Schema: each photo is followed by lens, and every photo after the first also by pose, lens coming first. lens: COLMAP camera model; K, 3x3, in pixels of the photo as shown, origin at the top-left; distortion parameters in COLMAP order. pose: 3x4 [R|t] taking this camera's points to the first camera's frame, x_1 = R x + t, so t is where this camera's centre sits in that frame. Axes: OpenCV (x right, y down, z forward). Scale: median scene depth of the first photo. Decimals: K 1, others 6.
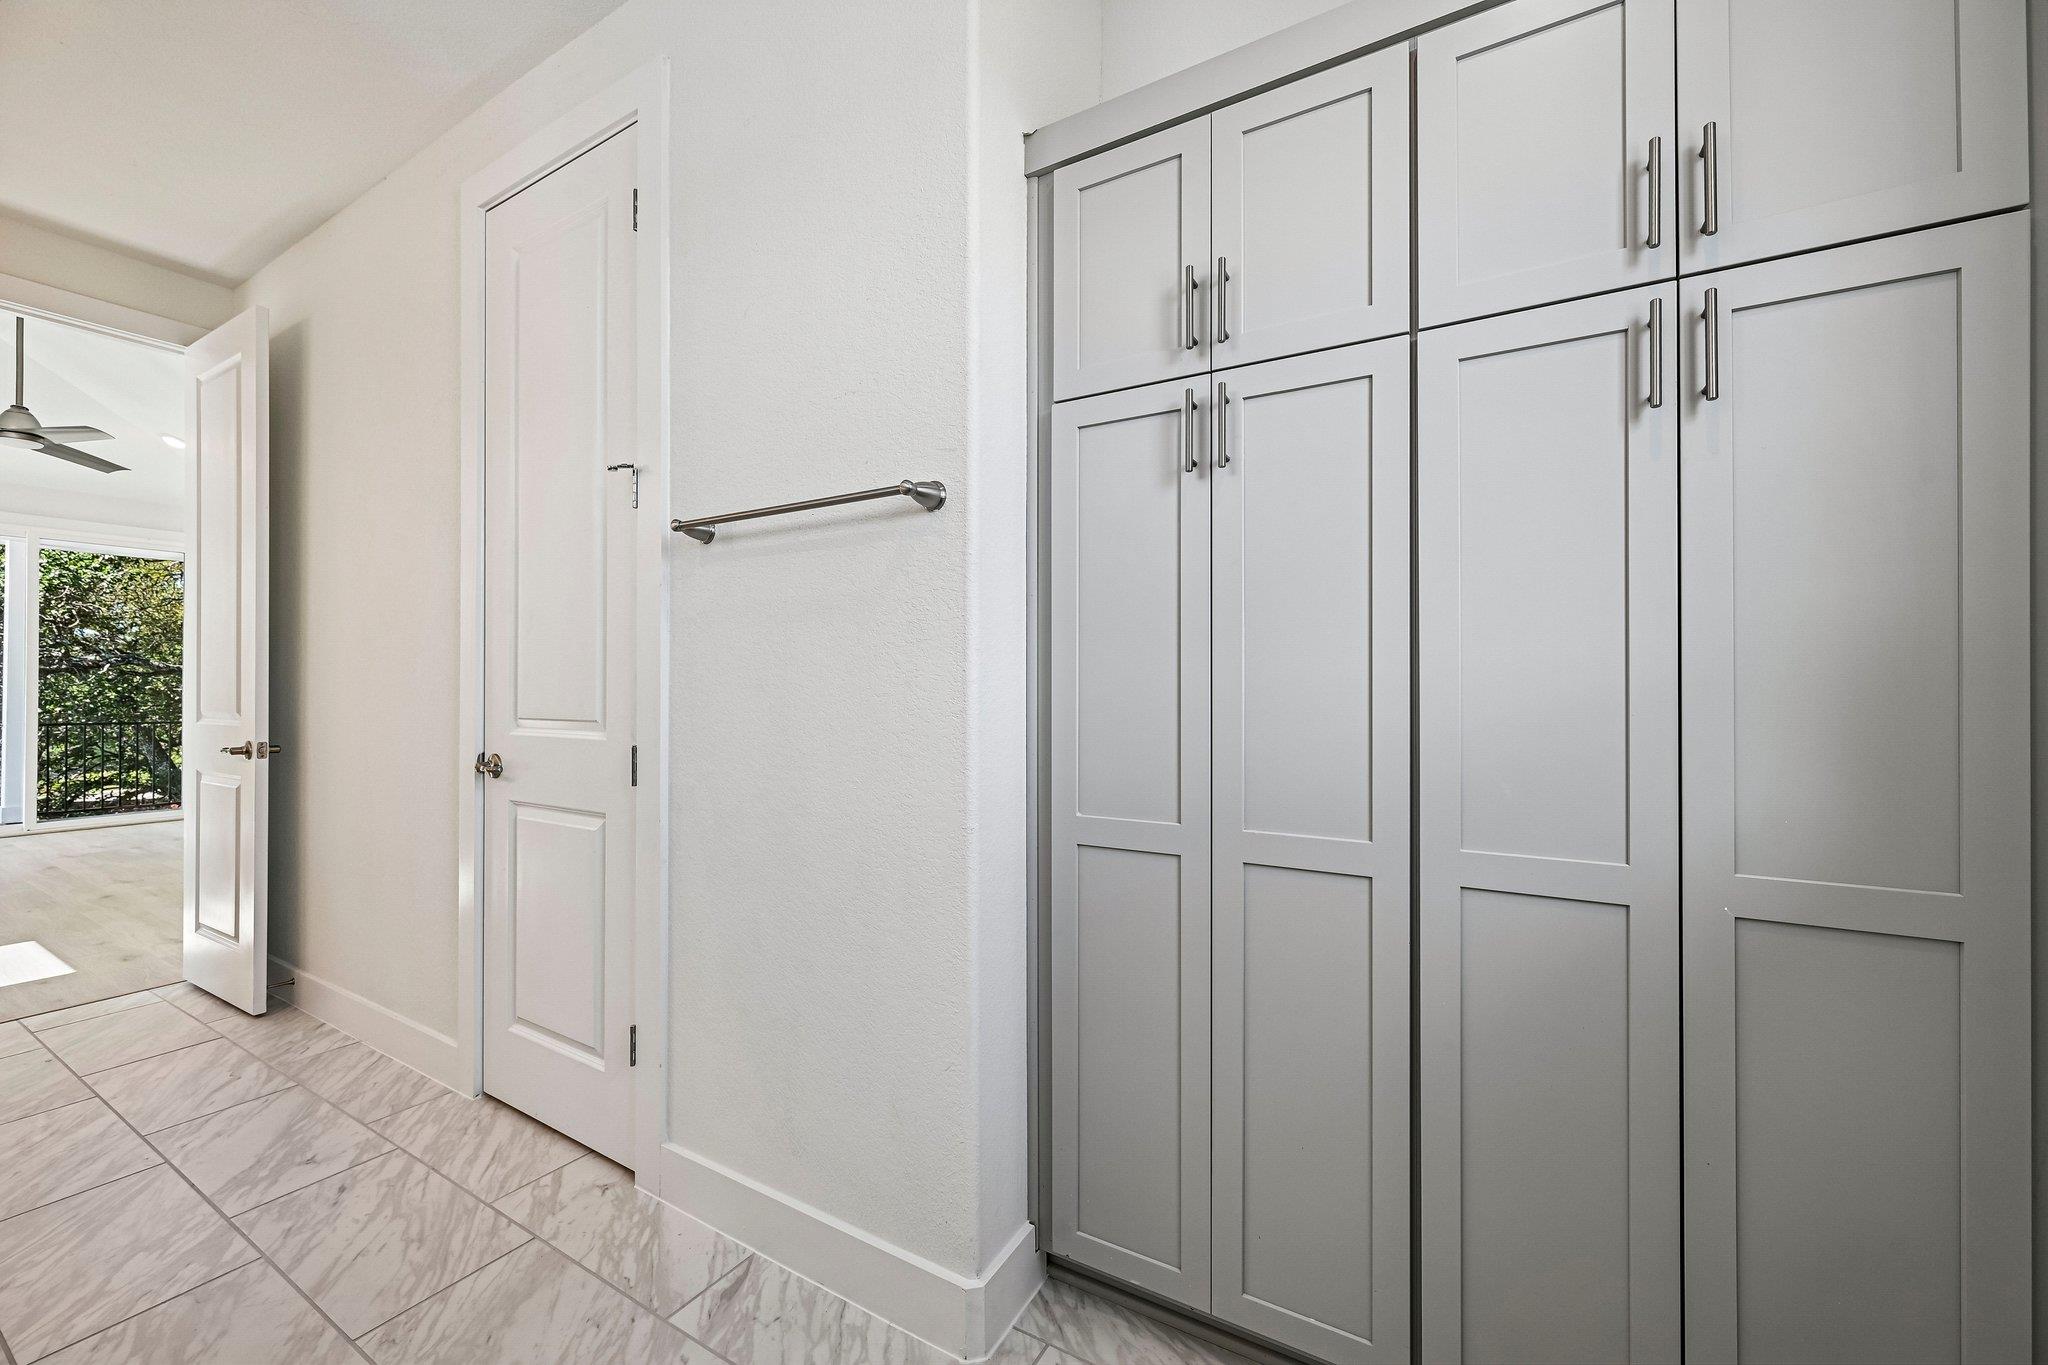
lens RADIAL K [[799.2, 0, 1023.8], [0, 799.2, 684.8], [0, 0, 1]] dist [-0.001857, 0.001132]
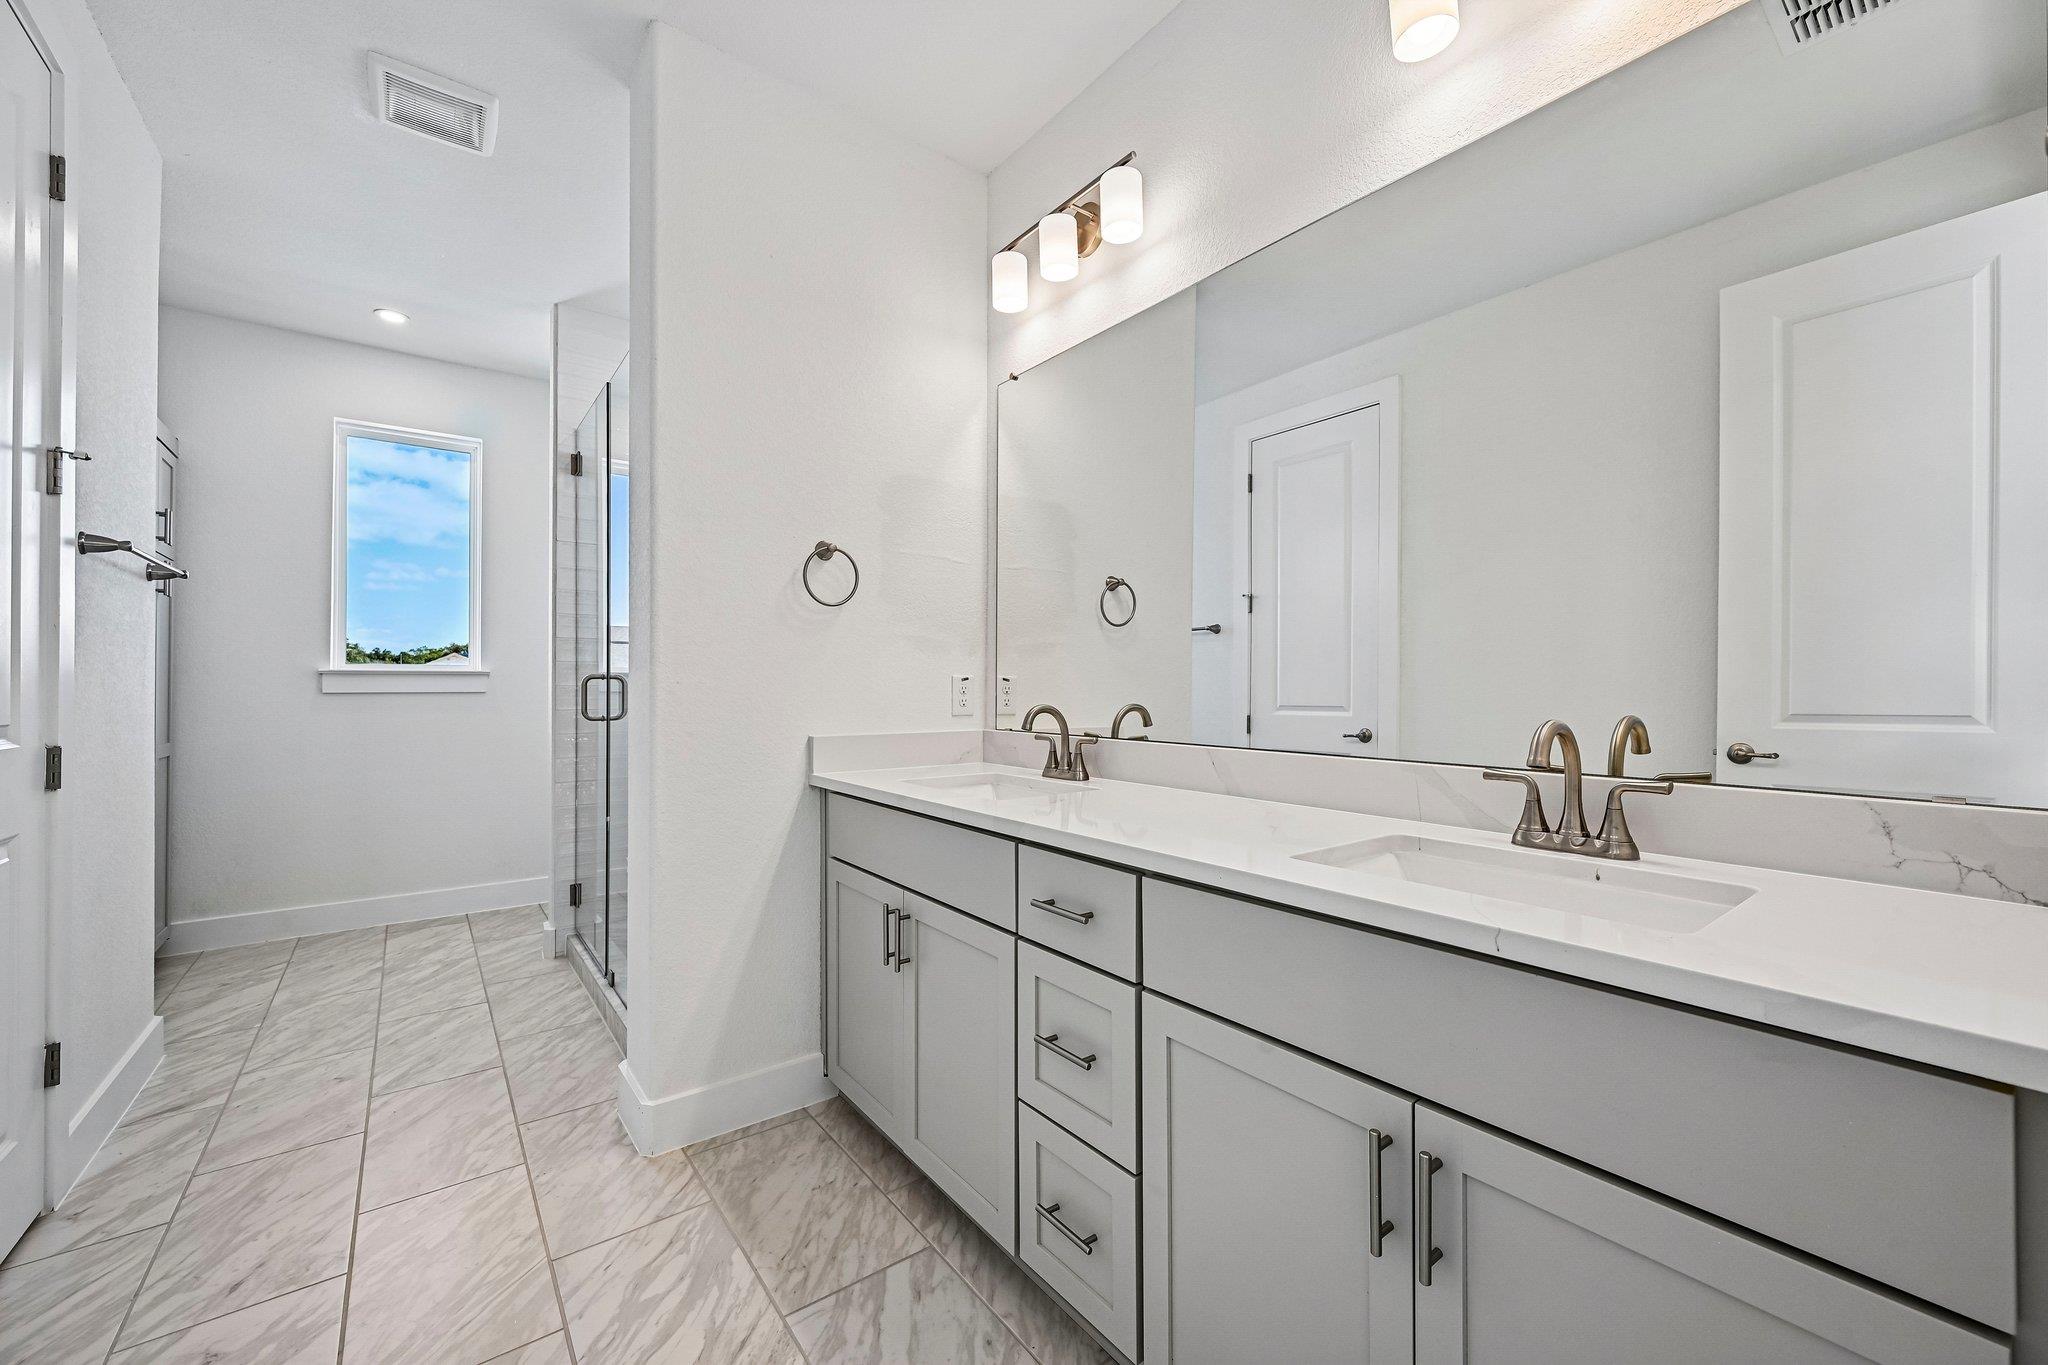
lens RADIAL K [[799.2, 0, 1020.2], [0, 799.2, 693.2], [0, 0, 1]] dist [-0.001857, 0.001132]
pose [[-0.926893, -0.002117, 0.375320, -2.090378], [-0.003192, 0.999992, -0.002244, 0.015831], [-0.375312, -0.003278, -0.926893, 1.596628]]
